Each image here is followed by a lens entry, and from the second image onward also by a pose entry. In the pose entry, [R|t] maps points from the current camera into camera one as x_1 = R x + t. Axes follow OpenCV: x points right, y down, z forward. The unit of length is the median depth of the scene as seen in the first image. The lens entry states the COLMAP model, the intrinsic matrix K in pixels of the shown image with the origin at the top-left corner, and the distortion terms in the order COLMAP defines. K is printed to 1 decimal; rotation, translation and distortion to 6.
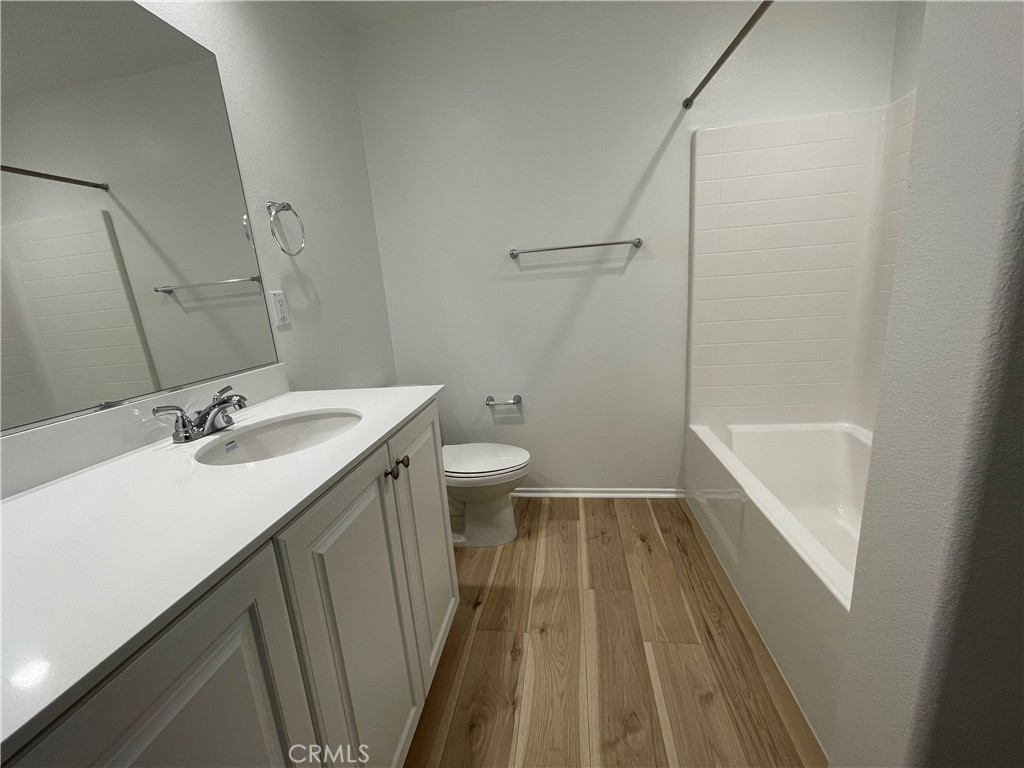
lens RADIAL K [[415.8, 0, 510.5], [0, 415.8, 387.9], [0, 0, 1]] dist [-0.000138, 0.000015]
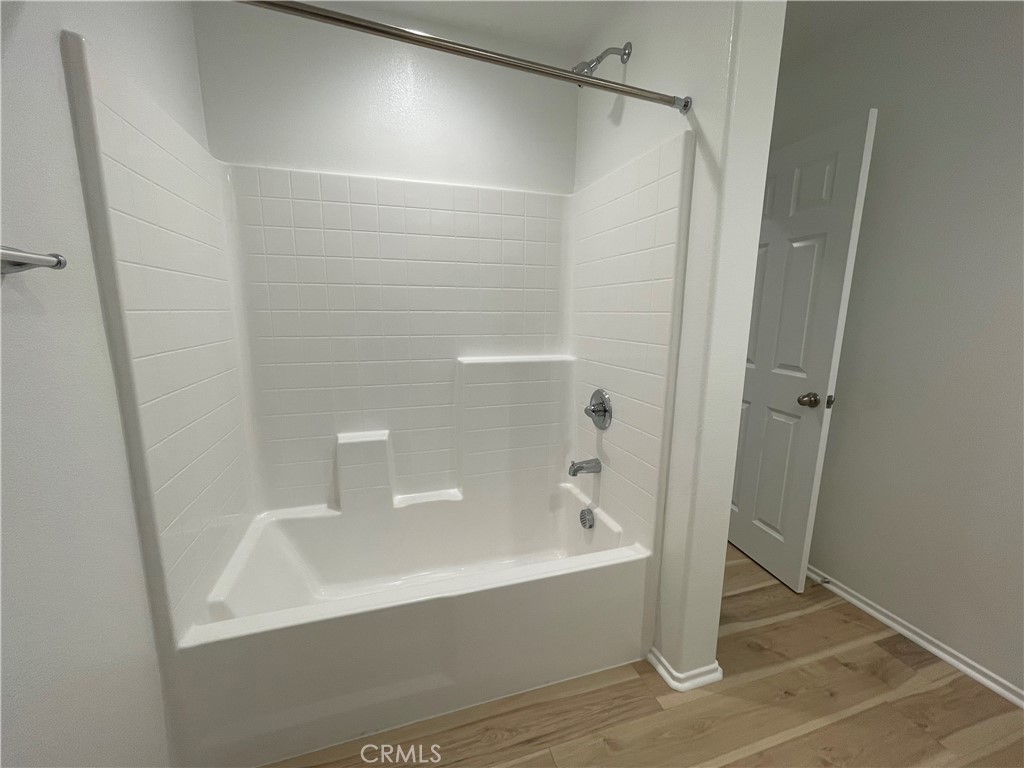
lens RADIAL K [[415.8, 0, 510.5], [0, 415.8, 387.9], [0, 0, 1]] dist [-0.000138, 0.000015]
pose [[-0.435107, -0.088269, 0.896041, -0.228111], [0.226787, 0.952353, 0.203941, -0.313268], [-0.871349, 0.291947, -0.394357, 1.168288]]
